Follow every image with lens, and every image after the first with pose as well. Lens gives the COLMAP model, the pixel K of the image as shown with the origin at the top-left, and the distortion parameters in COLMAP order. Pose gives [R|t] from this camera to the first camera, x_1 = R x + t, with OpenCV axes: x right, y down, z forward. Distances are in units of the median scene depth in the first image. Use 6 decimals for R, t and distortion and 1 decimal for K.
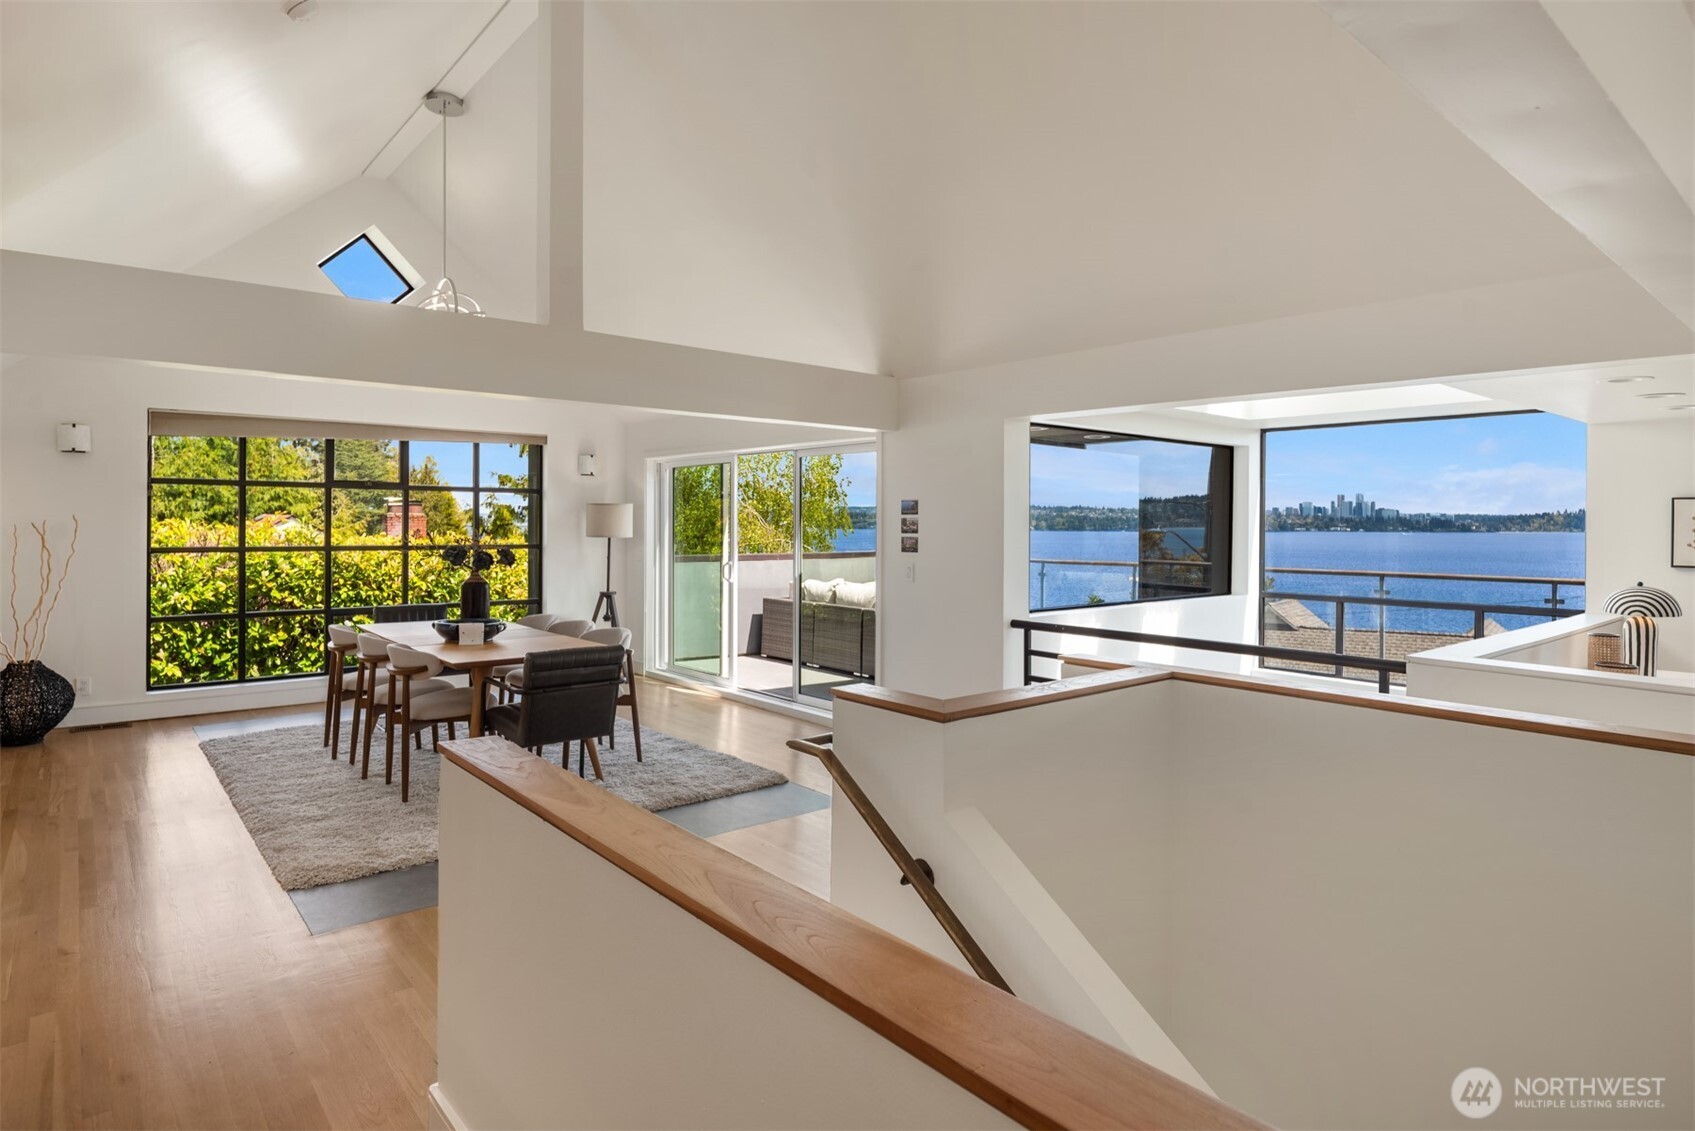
lens RADIAL K [[919.2, 0, 843.5], [0, 919.2, 539.5], [0, 0, 1]] dist [0.001383, 0.000870]
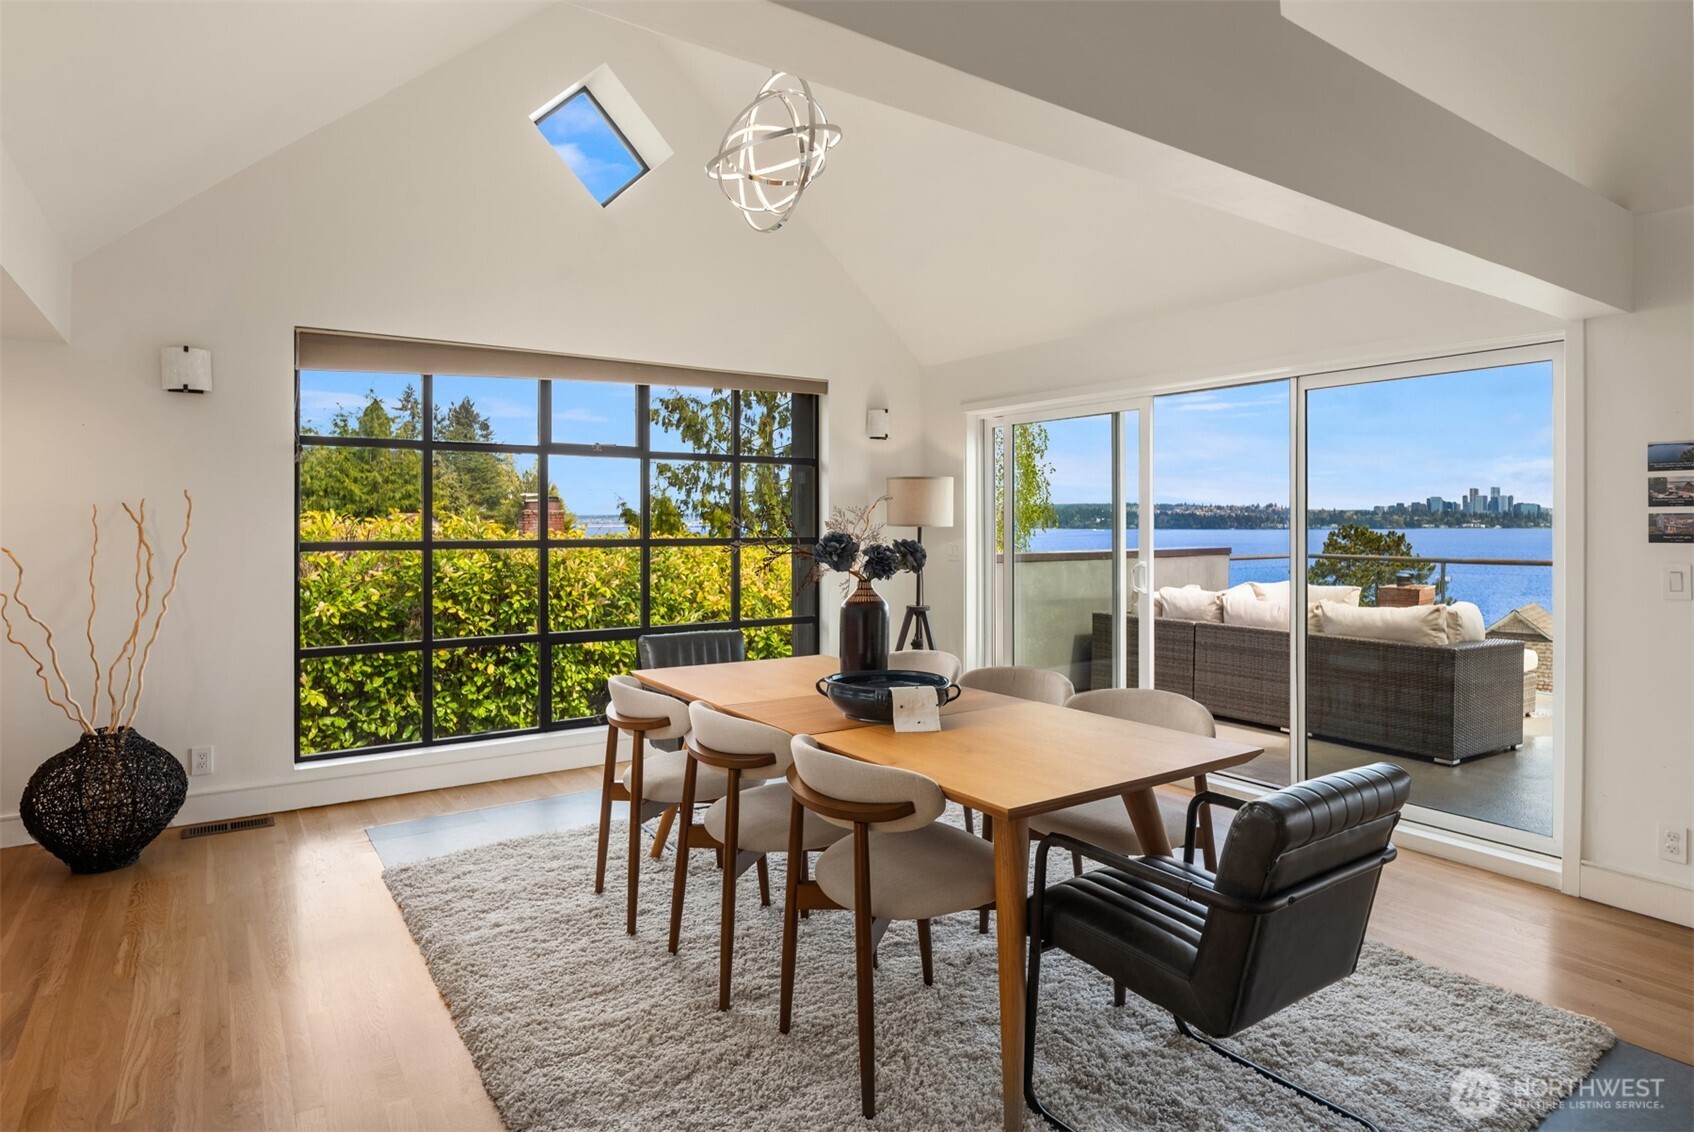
lens RADIAL K [[926.0, 0, 850.3], [0, 926.0, 536.4], [0, 0, 1]] dist [-0.000110, -0.000986]
pose [[0.995469, -0.004942, -0.094957, -0.195613], [0.004669, 0.999984, -0.003093, 0.005574], [0.094971, 0.002635, 0.995477, 0.249175]]
